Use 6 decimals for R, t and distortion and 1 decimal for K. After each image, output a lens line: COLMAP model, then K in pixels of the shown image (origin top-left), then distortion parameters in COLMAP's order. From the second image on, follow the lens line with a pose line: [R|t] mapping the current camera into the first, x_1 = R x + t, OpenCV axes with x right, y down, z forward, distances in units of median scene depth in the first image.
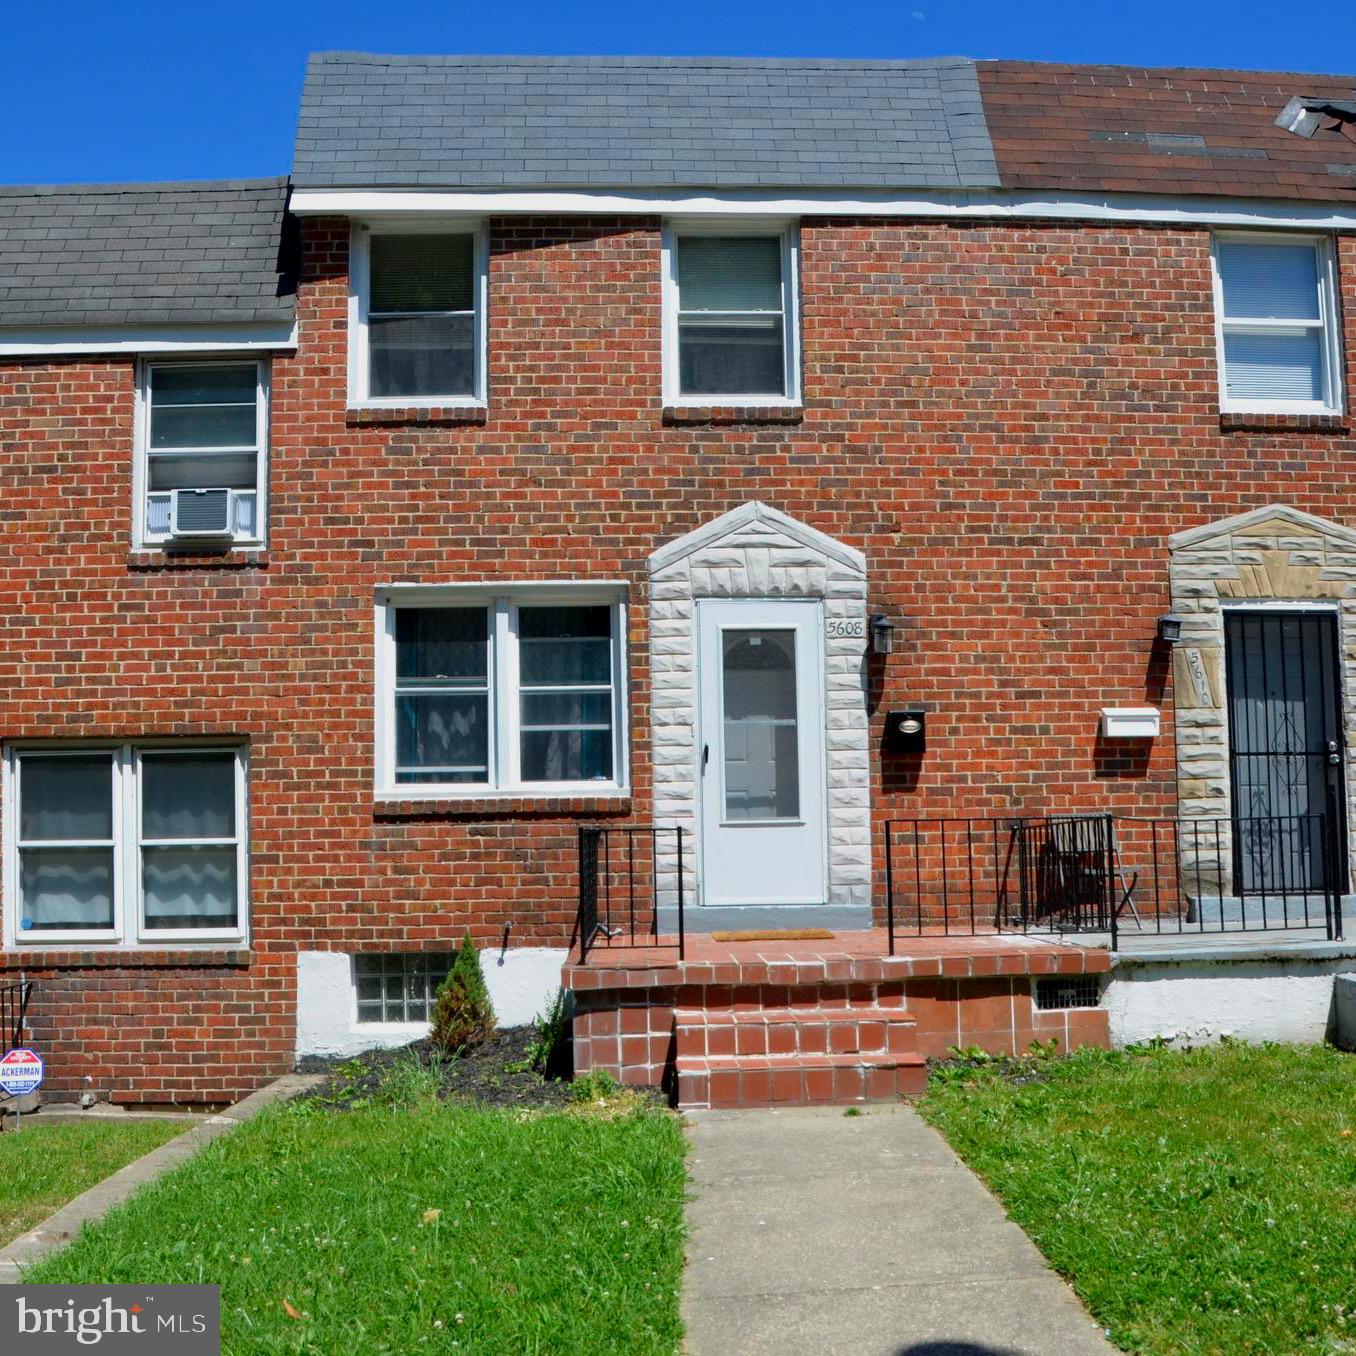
lens RADIAL K [[1782.1, 0, 678.0], [0, 1782.1, 678.0], [0, 0, 1]] dist [-0.124192, 0.014853]
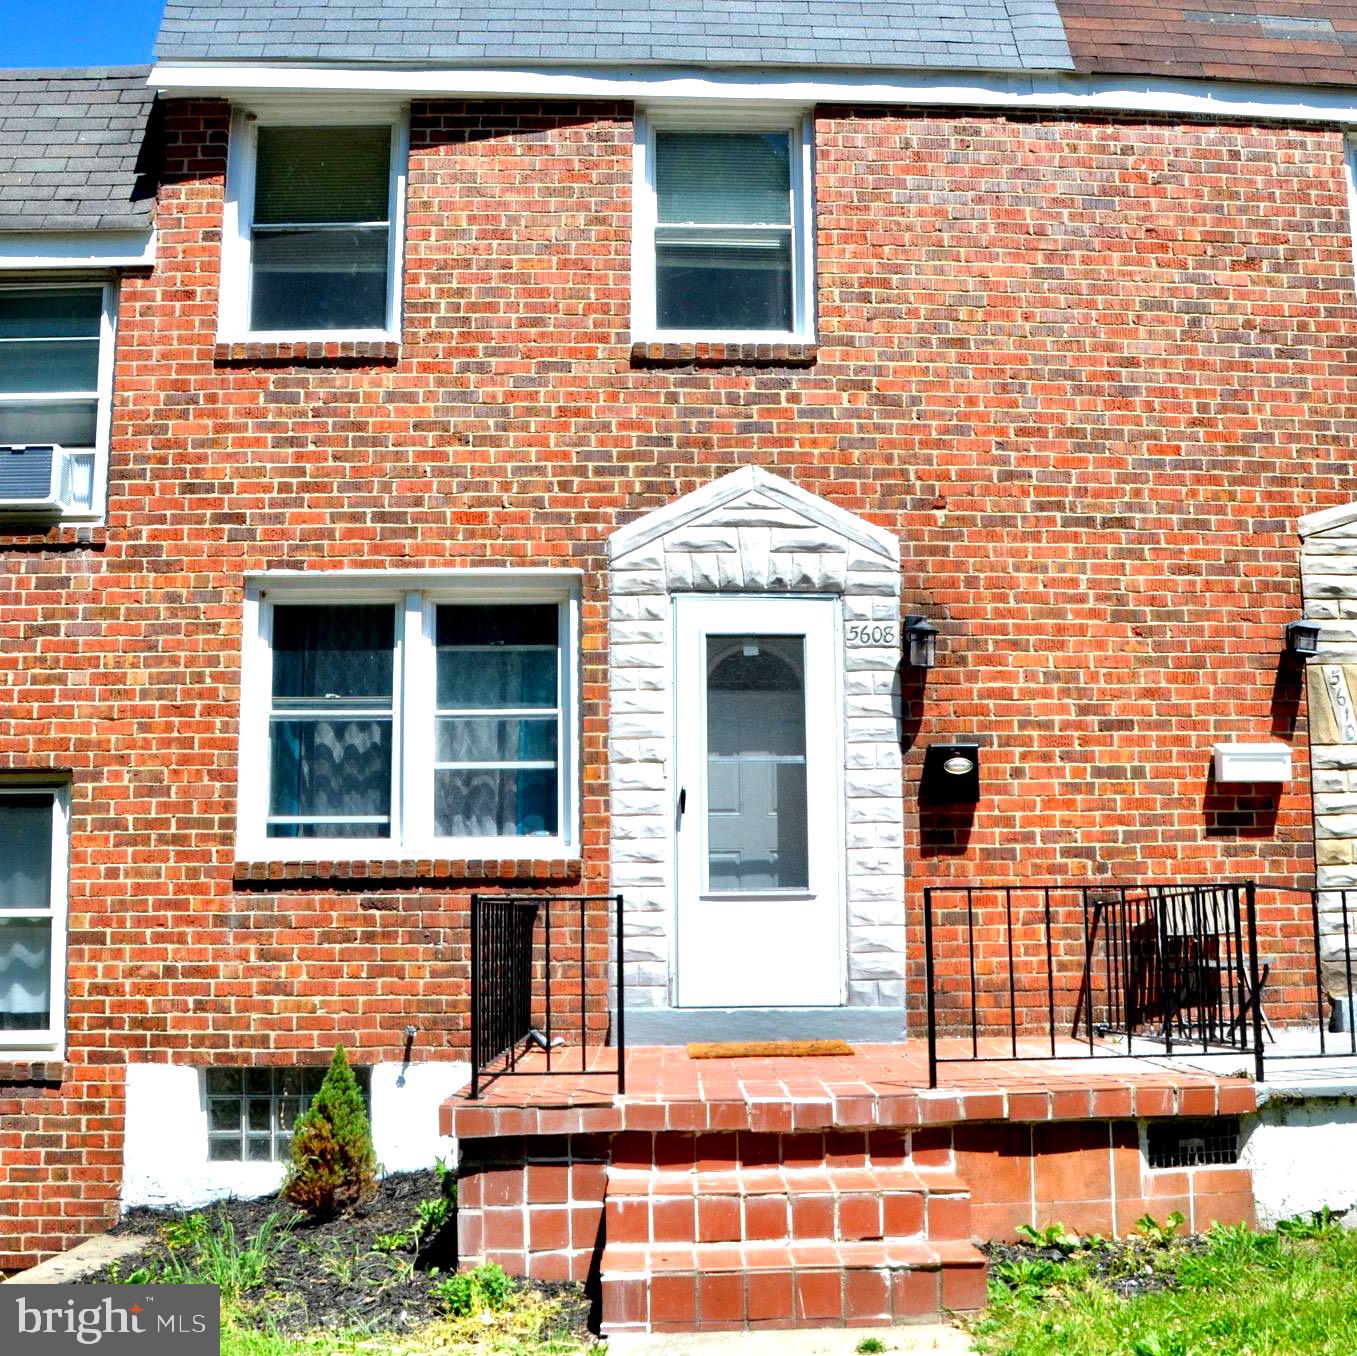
lens RADIAL K [[1782.2, 0, 722.7], [0, 1782.2, 677.3], [0, 0, 1]] dist [-0.135891, 0.103254]
pose [[0.999980, 0.006079, 0.001845, 0.030254], [-0.005984, 0.998841, -0.047767, 0.026076], [-0.002134, 0.047755, 0.998857, 0.255019]]
